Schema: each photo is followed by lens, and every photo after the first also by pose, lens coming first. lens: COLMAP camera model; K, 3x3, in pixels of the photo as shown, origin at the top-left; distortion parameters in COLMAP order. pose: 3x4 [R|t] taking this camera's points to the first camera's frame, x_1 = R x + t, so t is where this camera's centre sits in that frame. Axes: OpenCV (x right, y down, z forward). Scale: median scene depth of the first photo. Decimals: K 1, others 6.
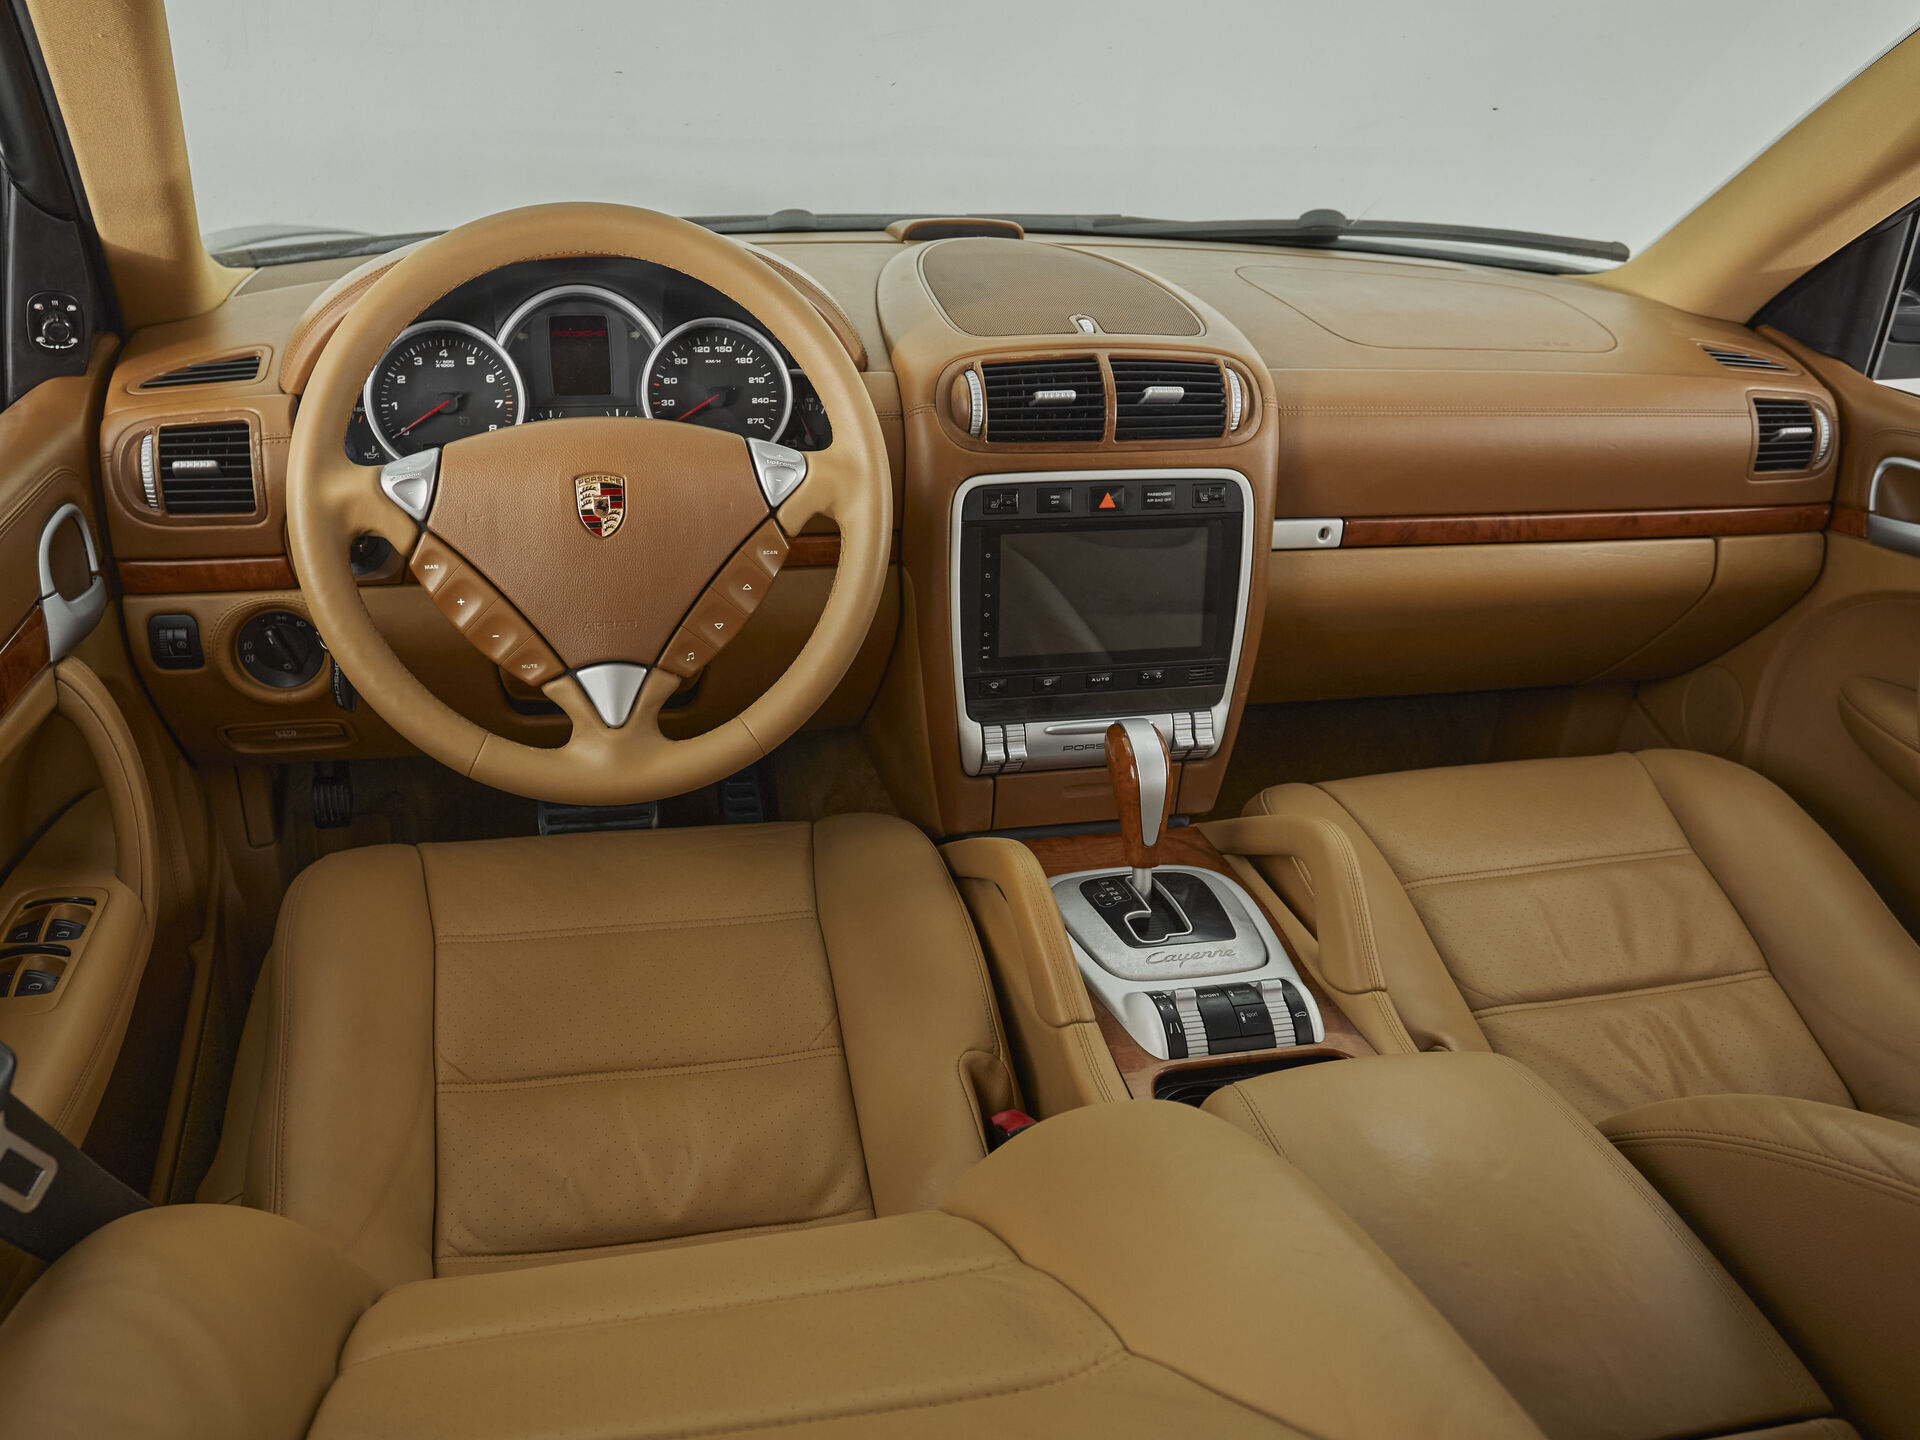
lens RADIAL K [[1551.4, 0, 904.9], [0, 1551.4, 809.8], [0, 0, 1]] dist [-0.050441, 0.032182]
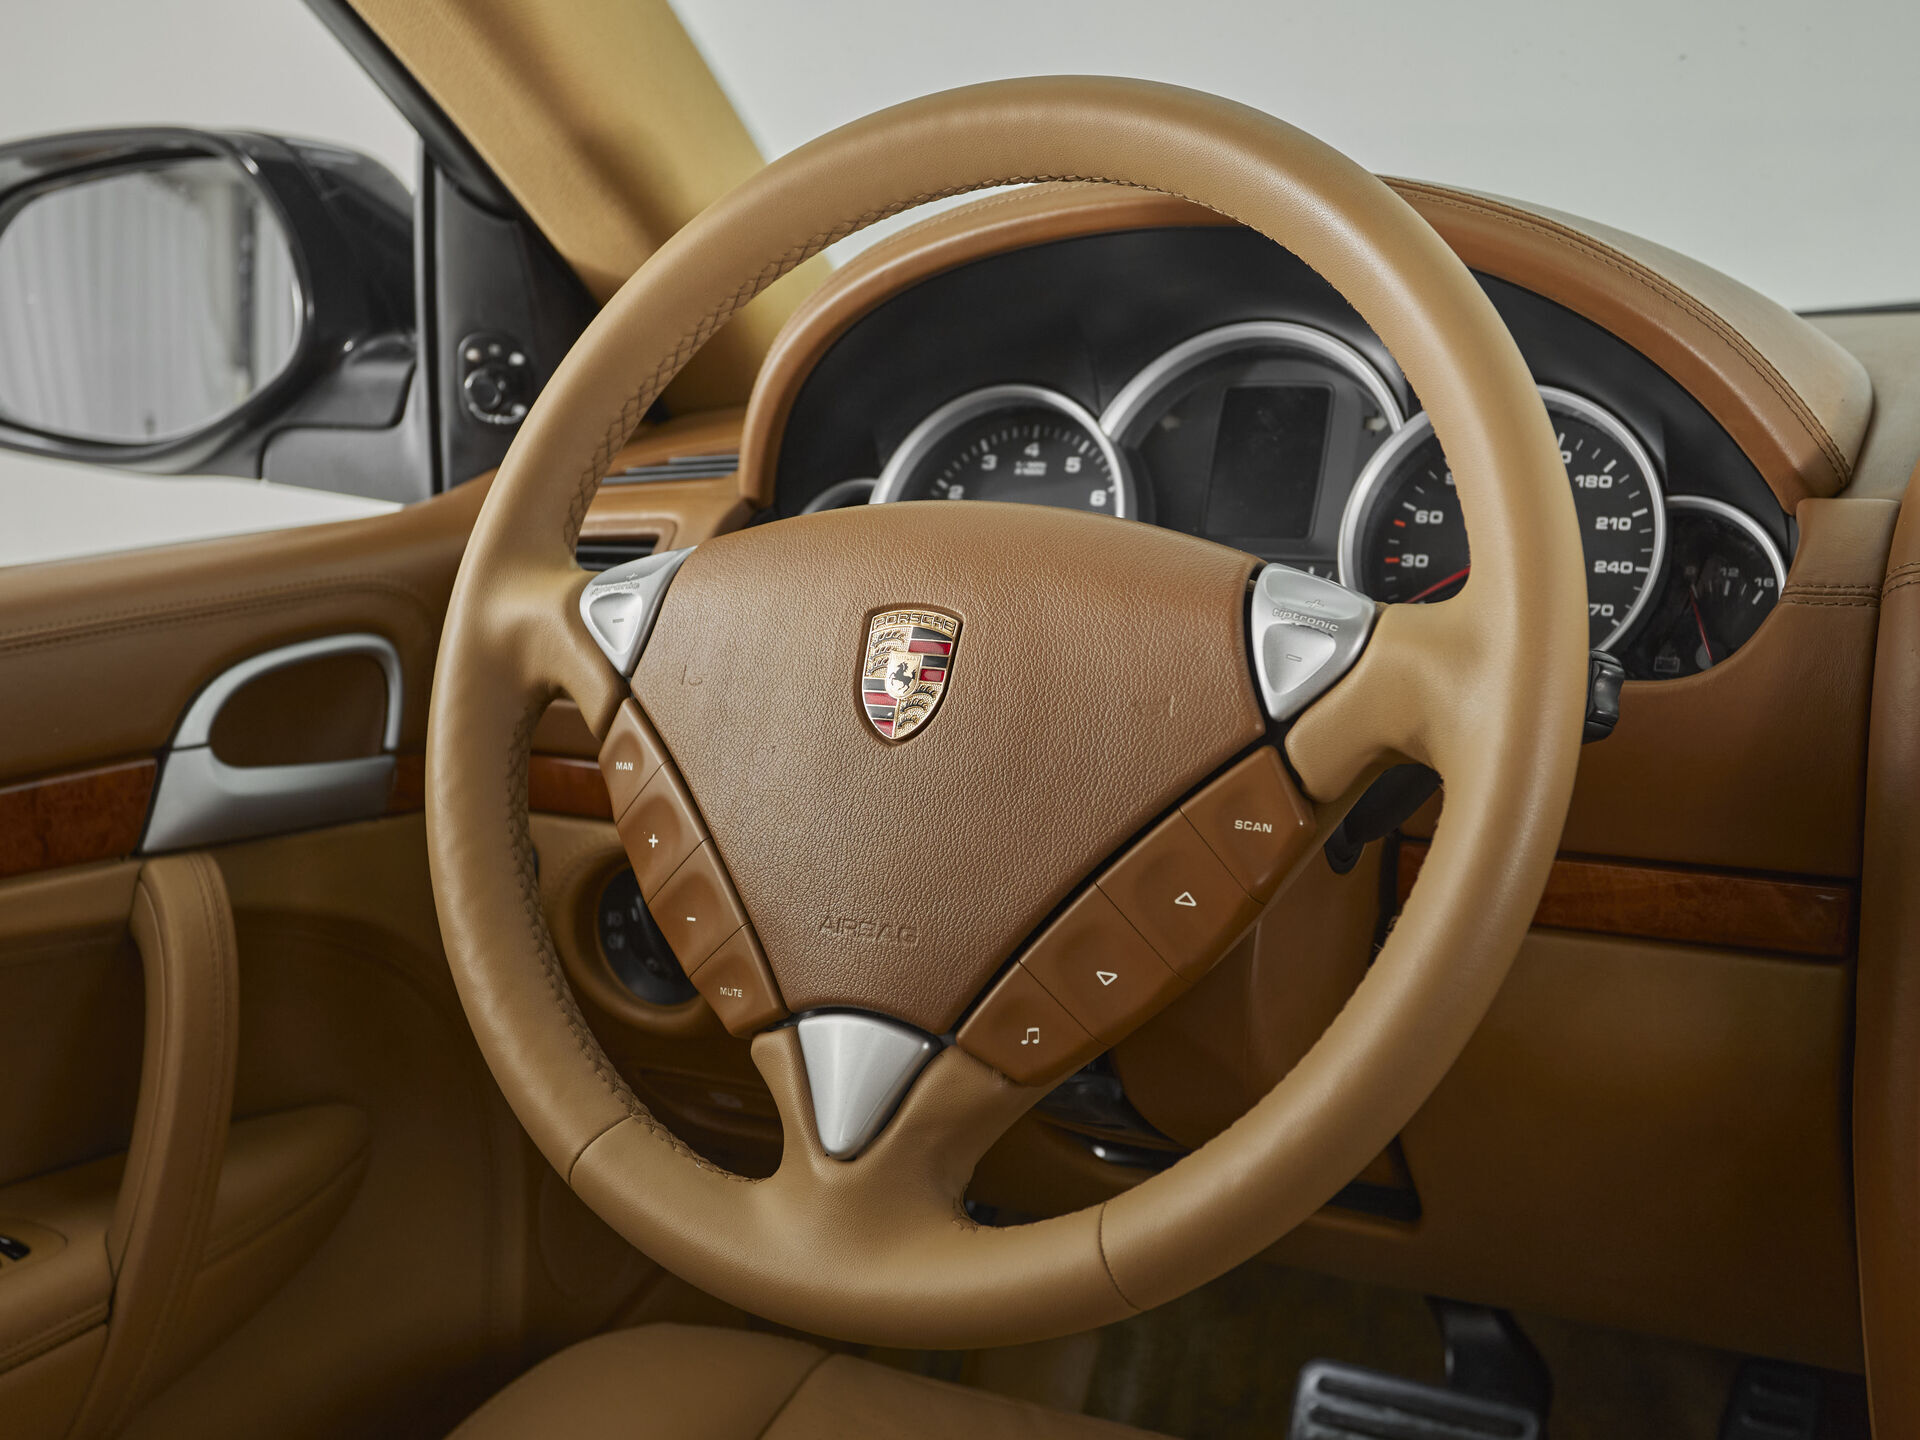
lens RADIAL K [[2316.9, 0, 932.4], [0, 2316.9, 747.0], [0, 0, 1]] dist [0.010528, 0.000000]
pose [[0.729459, 0.080509, -0.679270, 0.230527], [-0.265255, 0.948636, -0.172419, -0.047947], [0.630499, 0.305953, 0.713346, 0.423618]]
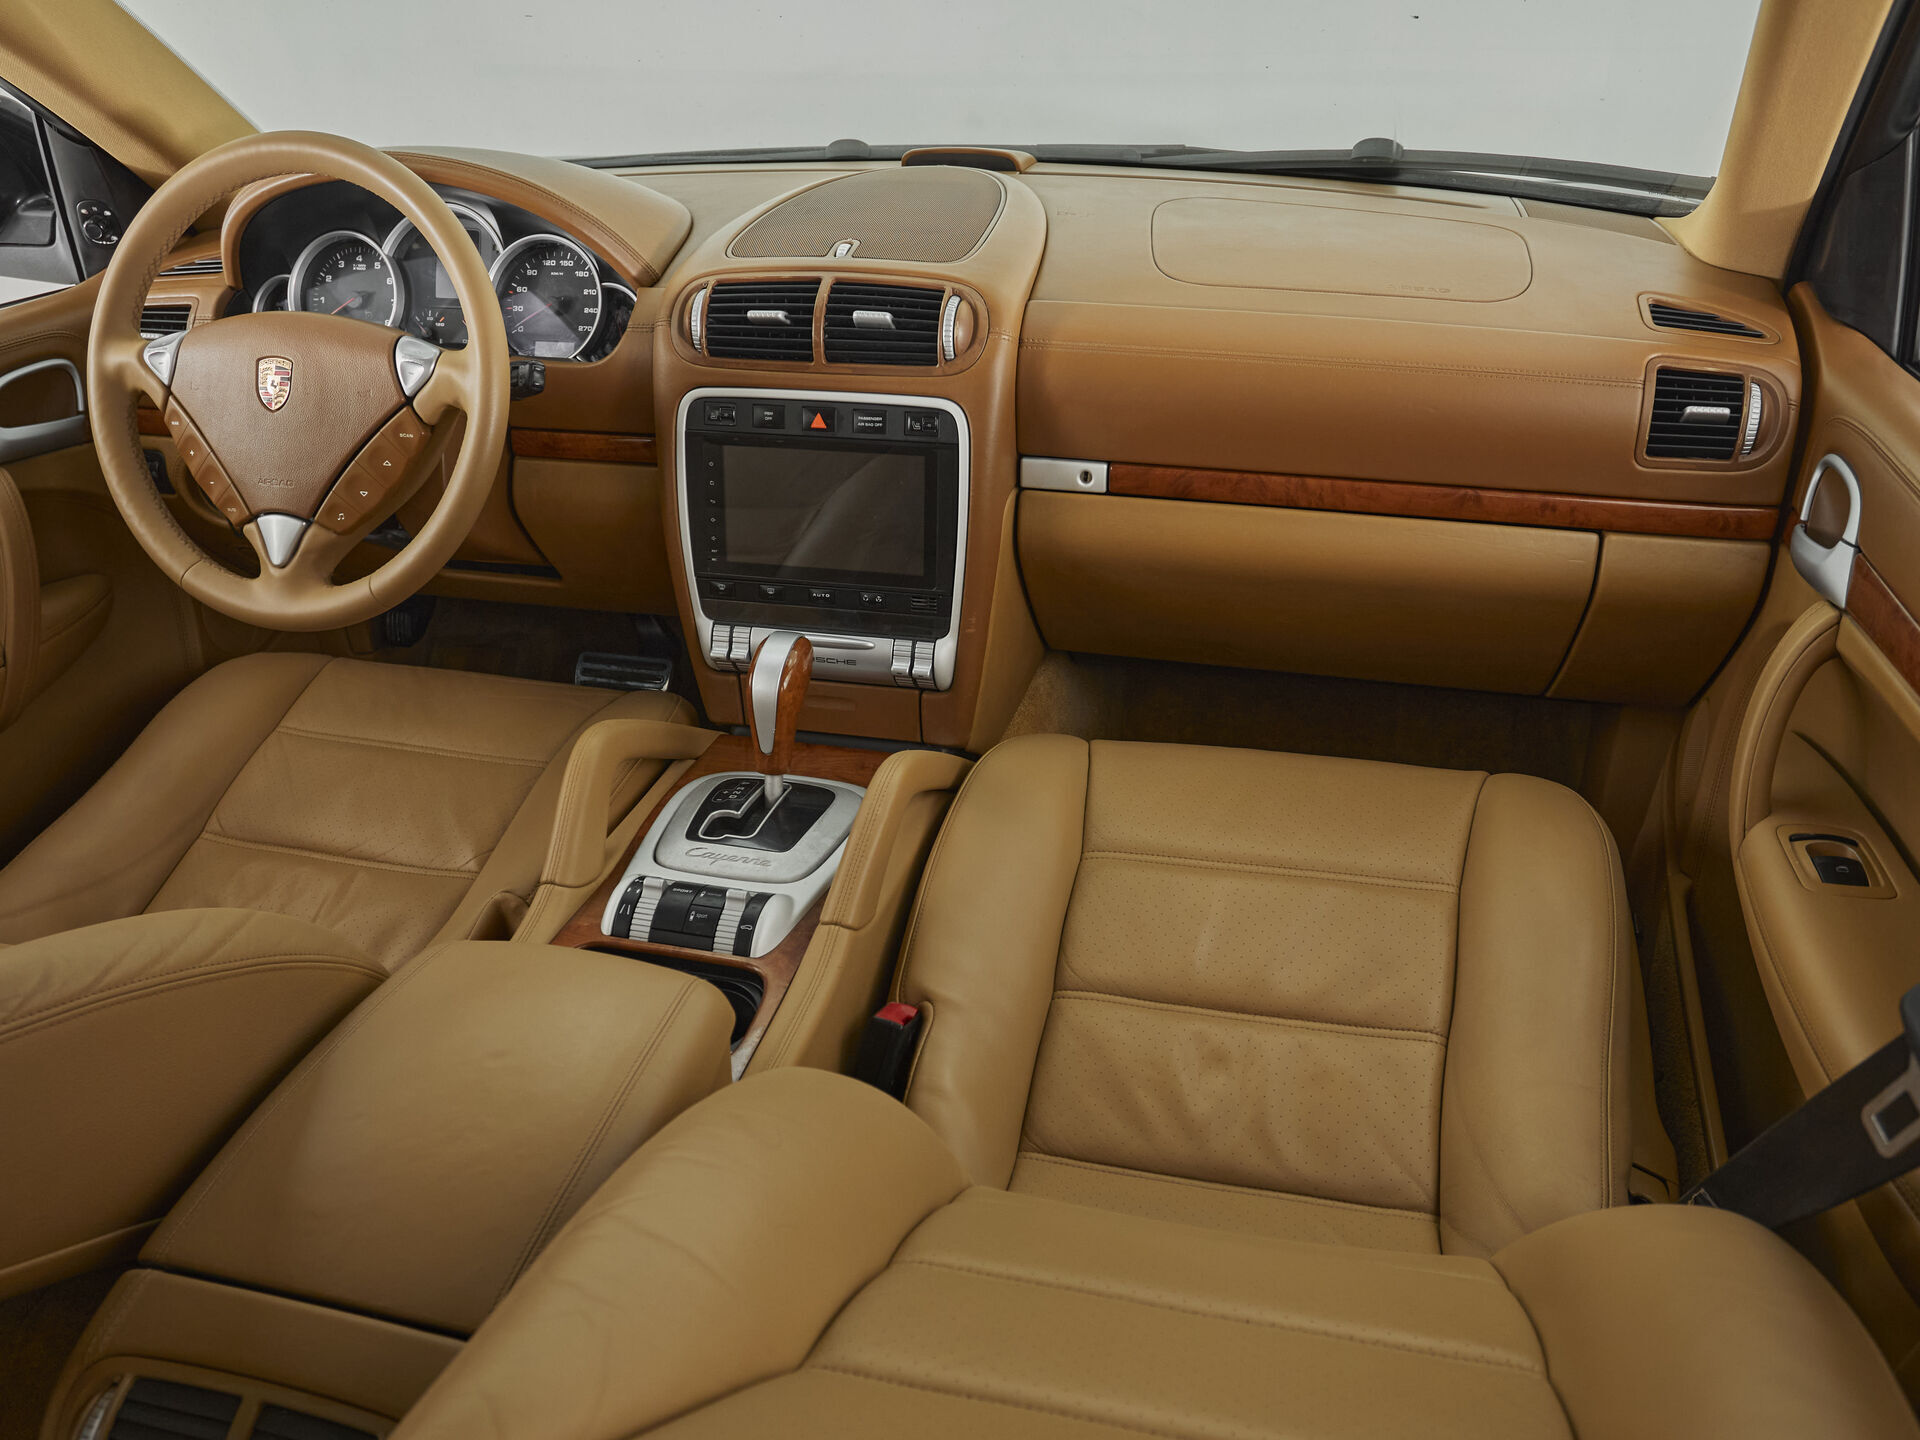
lens RADIAL K [[1493.2, 0, 963.9], [0, 1493.2, 809.9], [0, 0, 1]] dist [-0.060620, 0.048255]
pose [[0.885354, 0.189802, -0.424410, 0.694400], [-0.169773, 0.981817, 0.084924, -0.046326], [0.432812, -0.003134, 0.901479, 0.148867]]
